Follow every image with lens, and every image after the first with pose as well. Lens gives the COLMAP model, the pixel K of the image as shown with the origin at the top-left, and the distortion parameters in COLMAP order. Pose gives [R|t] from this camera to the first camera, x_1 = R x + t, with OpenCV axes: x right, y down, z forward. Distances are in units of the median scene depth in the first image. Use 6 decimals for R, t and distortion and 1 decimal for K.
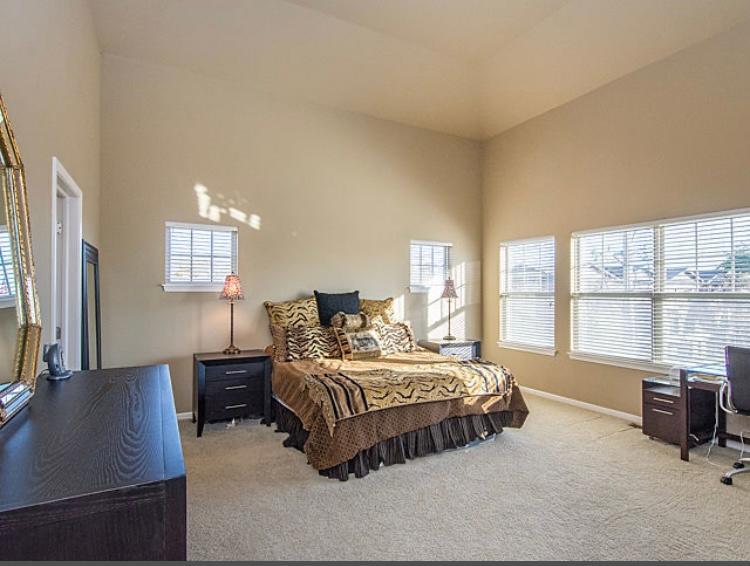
lens RADIAL K [[404.6, 0, 375.0], [0, 404.6, 283.0], [0, 0, 1]] dist [-0.001923, -0.000258]
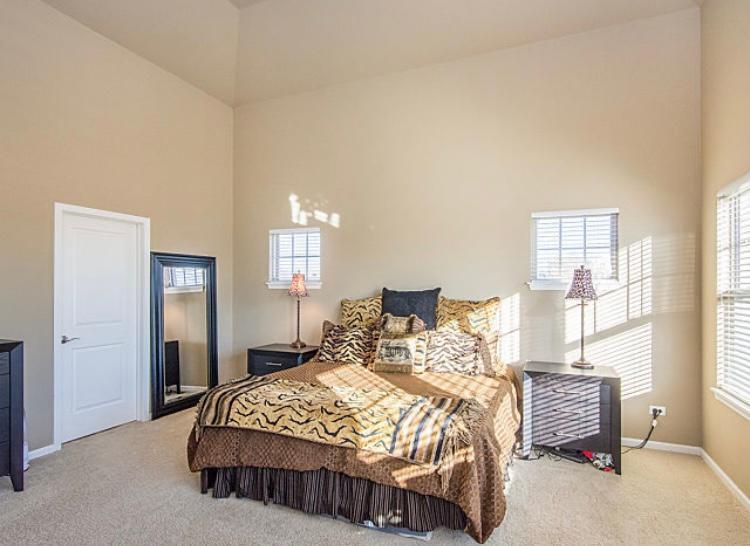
lens RADIAL K [[418.2, 0, 375.0], [0, 418.2, 262.5], [0, 0, 1]] dist [0.013455, -0.000252]
pose [[0.618004, -0.045044, -0.784884, 0.619734], [0.021459, 0.998952, -0.040433, 0.000237], [0.785882, 0.008145, 0.618323, 0.451960]]
